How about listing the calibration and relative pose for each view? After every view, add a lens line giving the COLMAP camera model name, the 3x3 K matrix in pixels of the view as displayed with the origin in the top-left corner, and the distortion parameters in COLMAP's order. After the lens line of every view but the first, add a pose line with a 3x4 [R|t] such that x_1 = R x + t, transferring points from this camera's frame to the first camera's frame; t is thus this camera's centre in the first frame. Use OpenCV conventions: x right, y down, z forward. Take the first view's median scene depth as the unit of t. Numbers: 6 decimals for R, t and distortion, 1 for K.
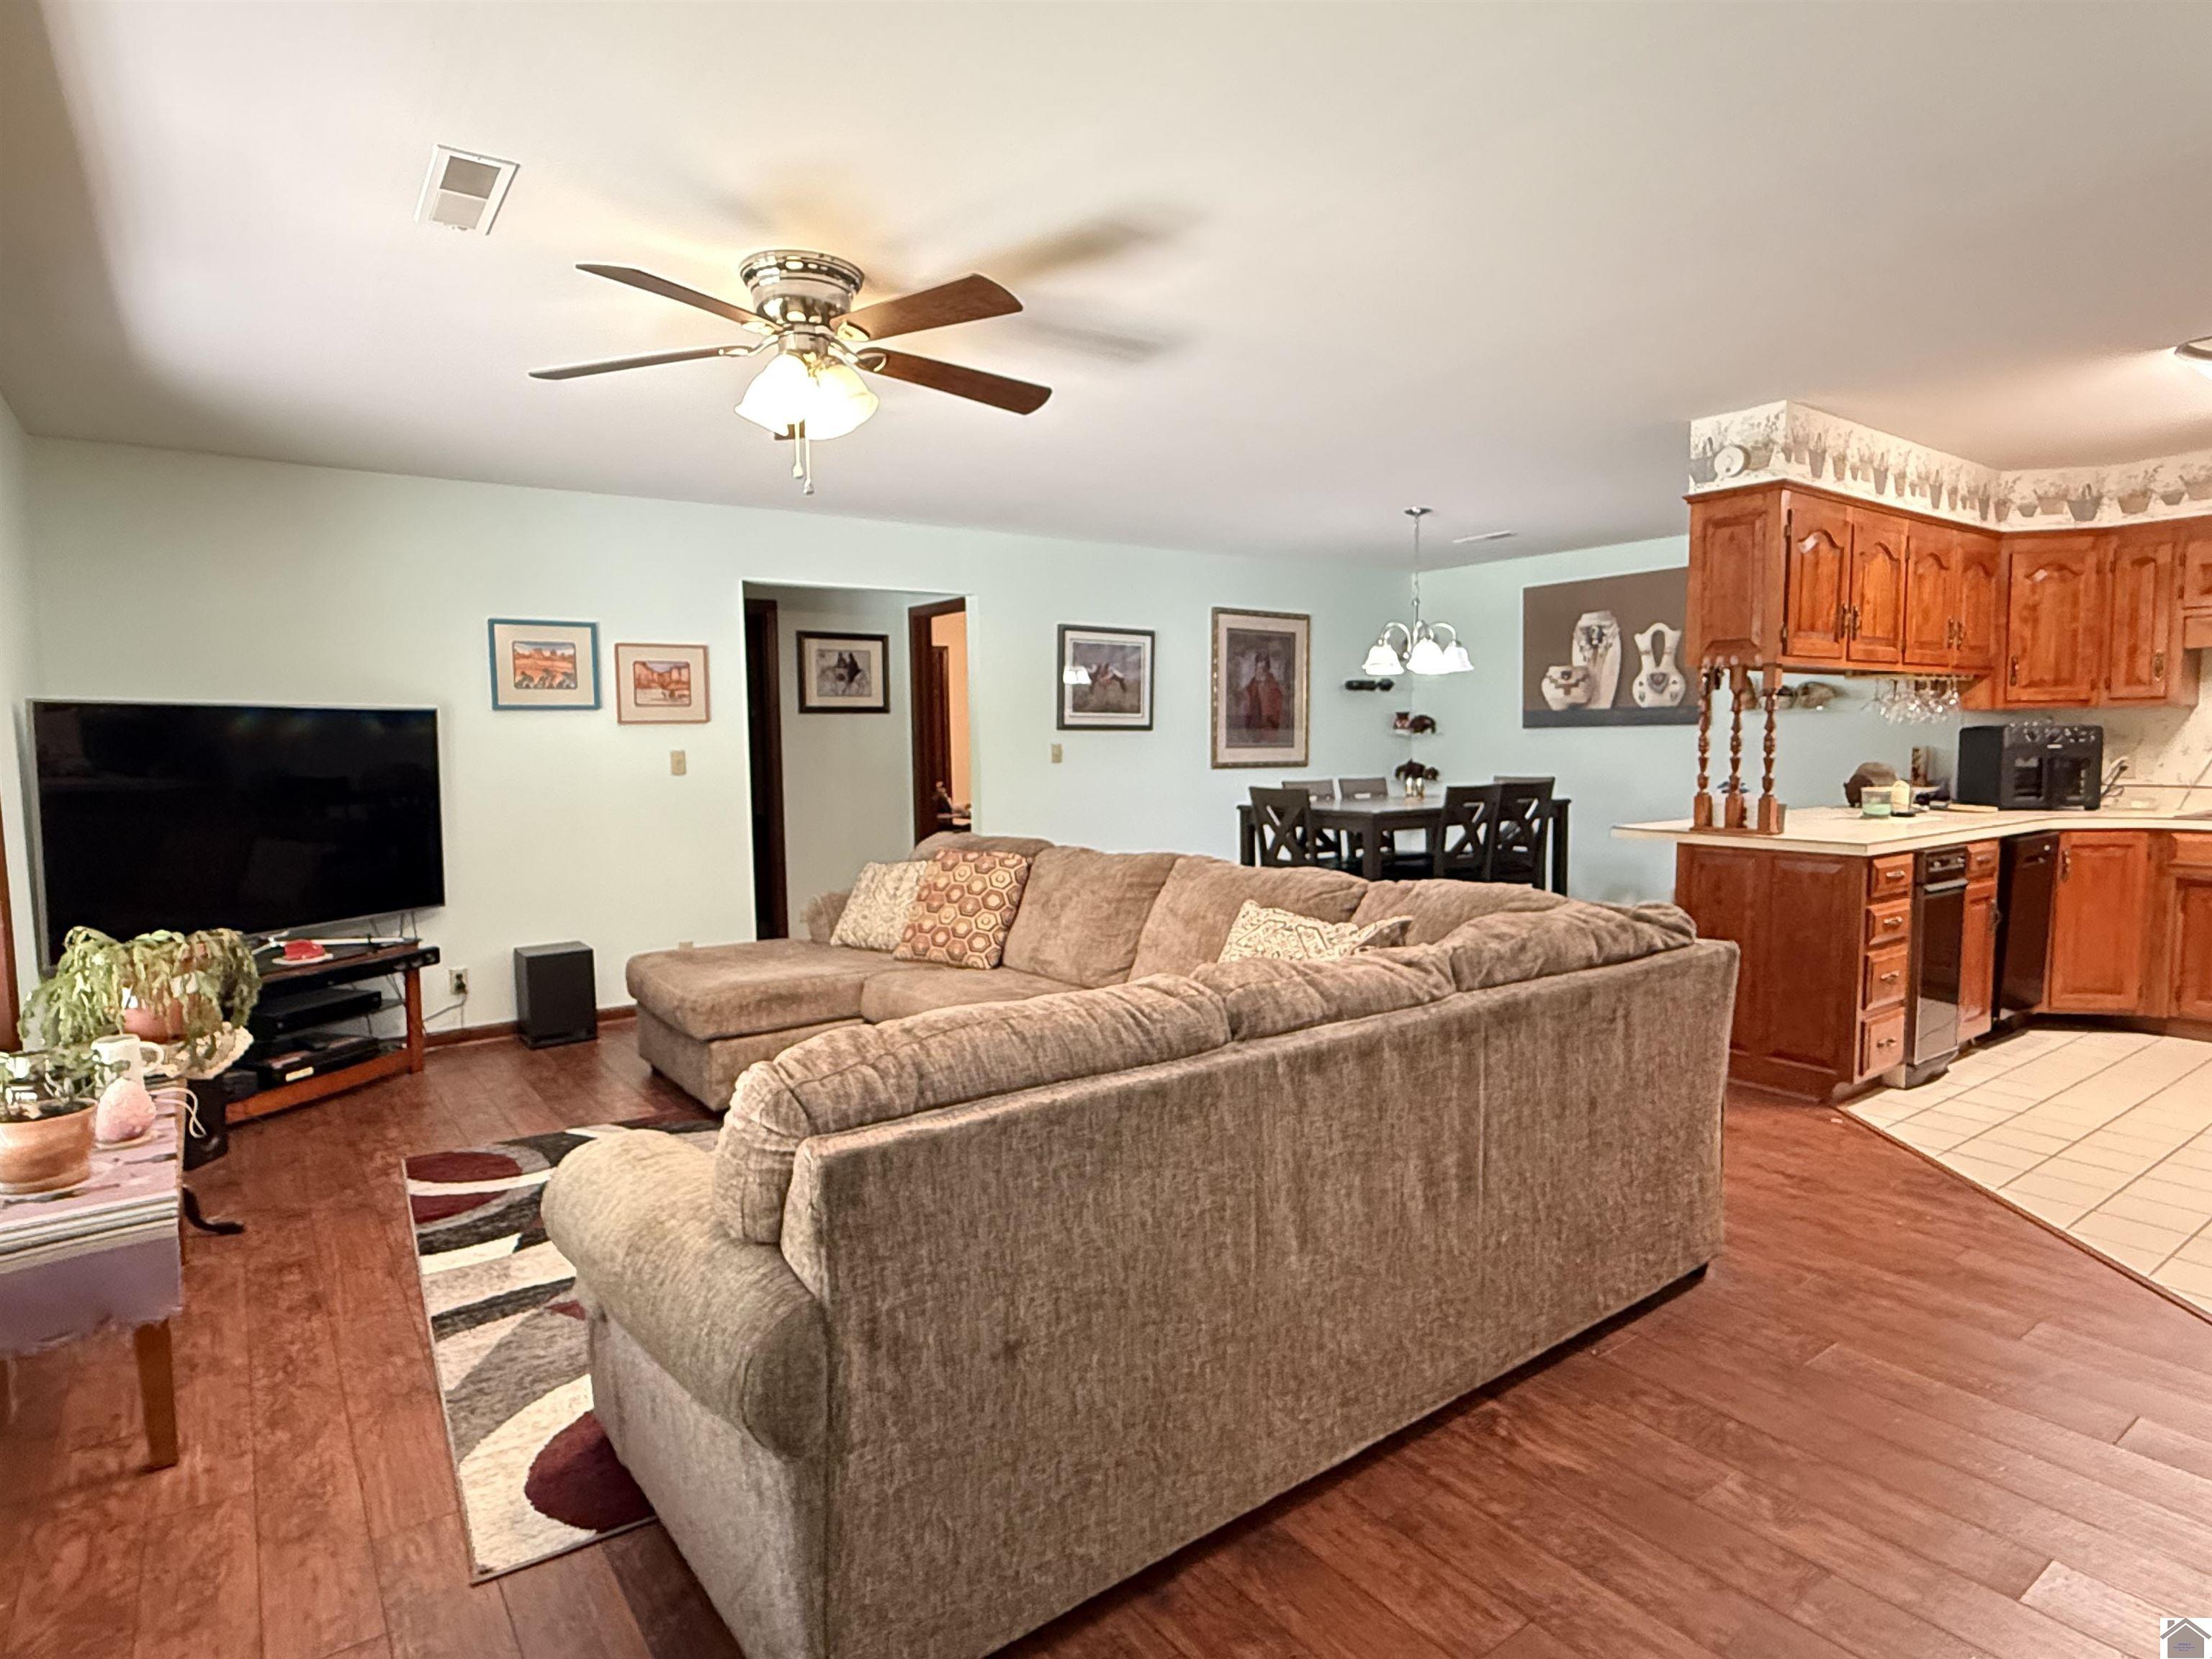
lens RADIAL K [[1181.4, 0, 1106.0], [0, 1181.4, 829.5], [0, 0, 1]] dist [0.000339, -0.000601]
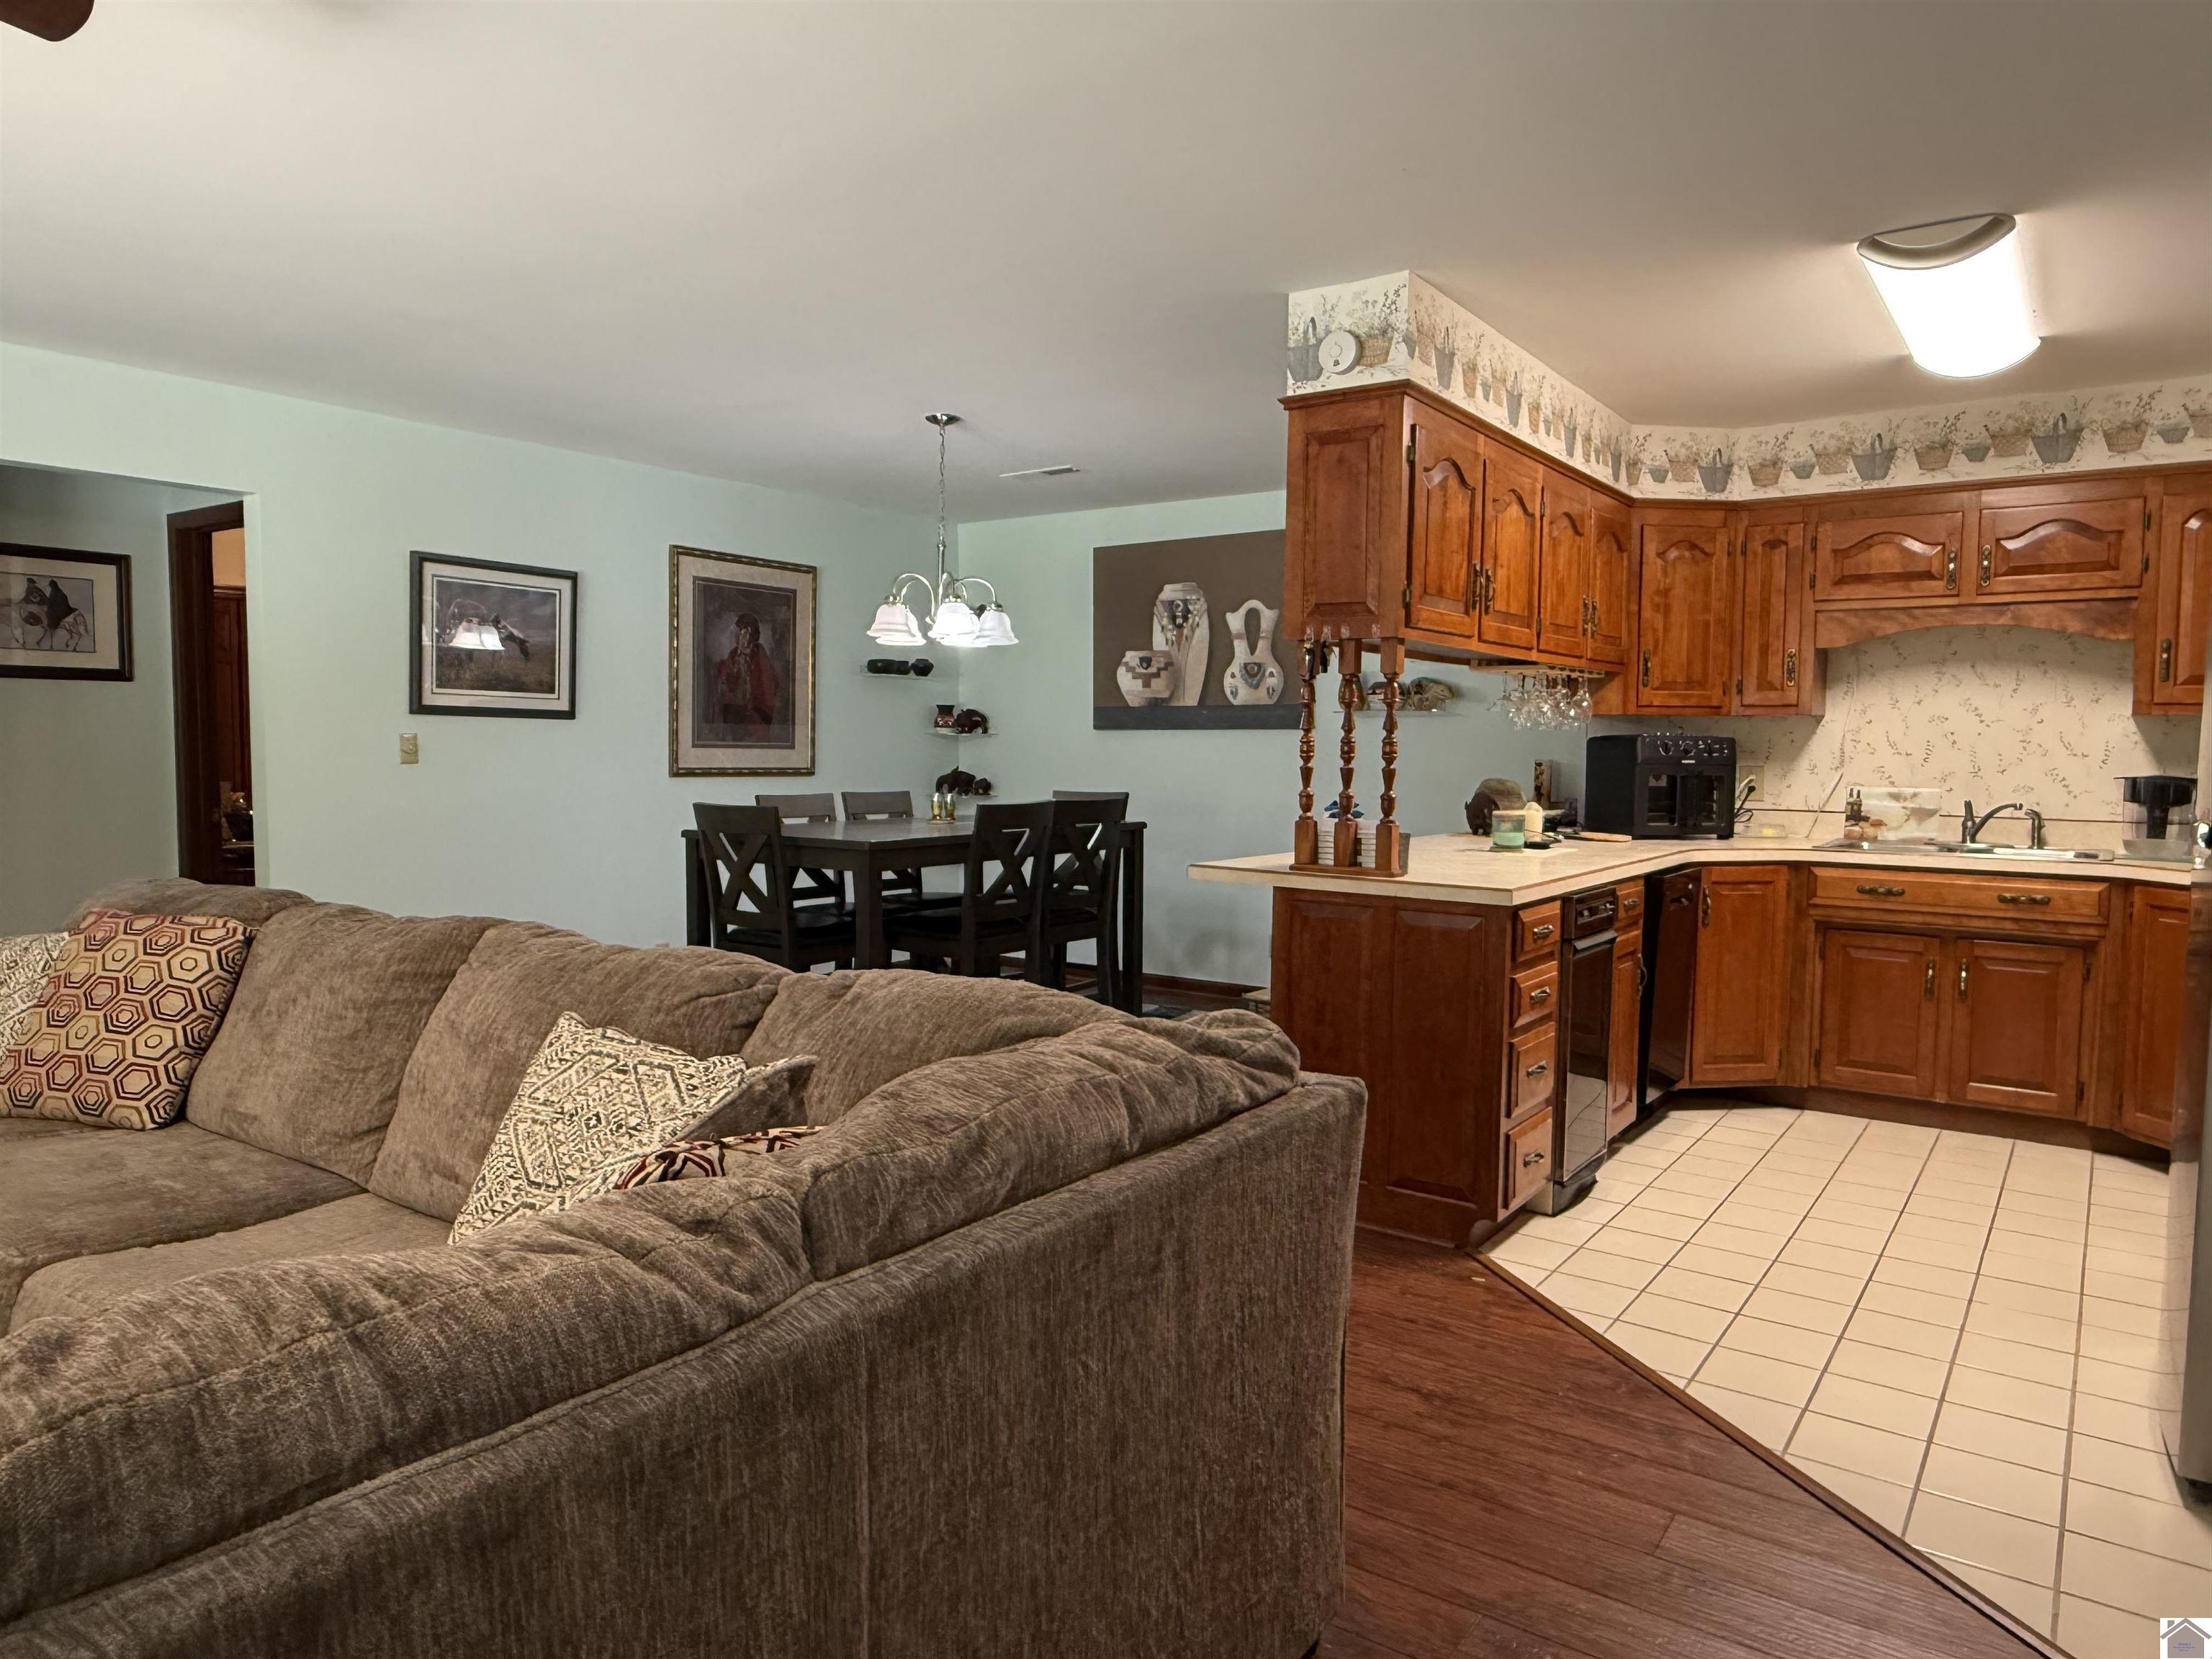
lens RADIAL K [[1411.1, 0, 1107.8], [0, 1411.1, 847.2], [0, 0, 1]] dist [-0.000523, -0.000395]
pose [[0.945955, -0.003310, 0.324280, 0.109381], [0.004593, 0.999984, -0.003190, -0.010105], [-0.324264, 0.004507, 0.945956, 0.220712]]
